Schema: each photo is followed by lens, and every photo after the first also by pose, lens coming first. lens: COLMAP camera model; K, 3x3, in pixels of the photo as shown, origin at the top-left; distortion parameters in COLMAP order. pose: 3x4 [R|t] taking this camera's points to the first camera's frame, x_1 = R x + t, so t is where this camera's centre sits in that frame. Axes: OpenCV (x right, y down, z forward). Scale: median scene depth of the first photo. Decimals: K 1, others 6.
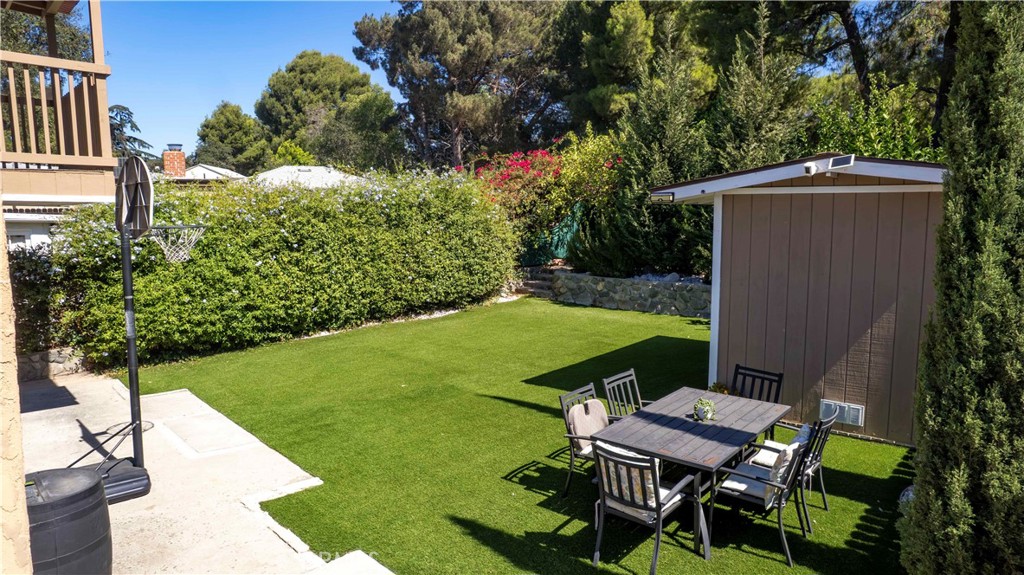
lens RADIAL K [[668.1, 0, 512.7], [0, 668.1, 291.3], [0, 0, 1]] dist [-0.033586, 0.028761]
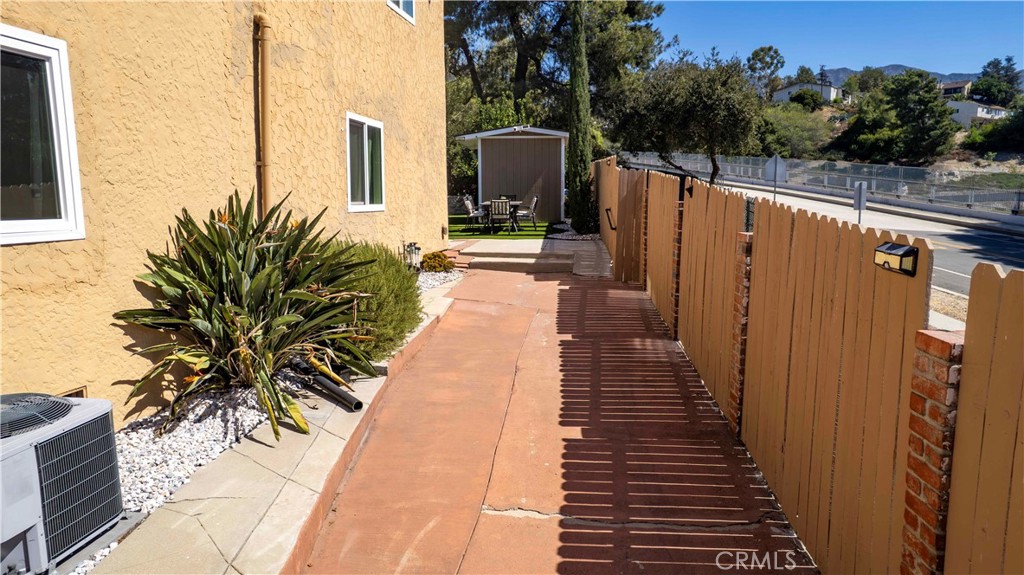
lens RADIAL K [[668.1, 0, 504.7], [0, 668.1, 290.6], [0, 0, 1]] dist [-0.033586, 0.028761]
pose [[0.819996, -0.084791, 0.566054, -1.297427], [0.074047, 0.996371, 0.041984, 0.393655], [-0.567559, 0.007487, 0.823298, -1.372165]]
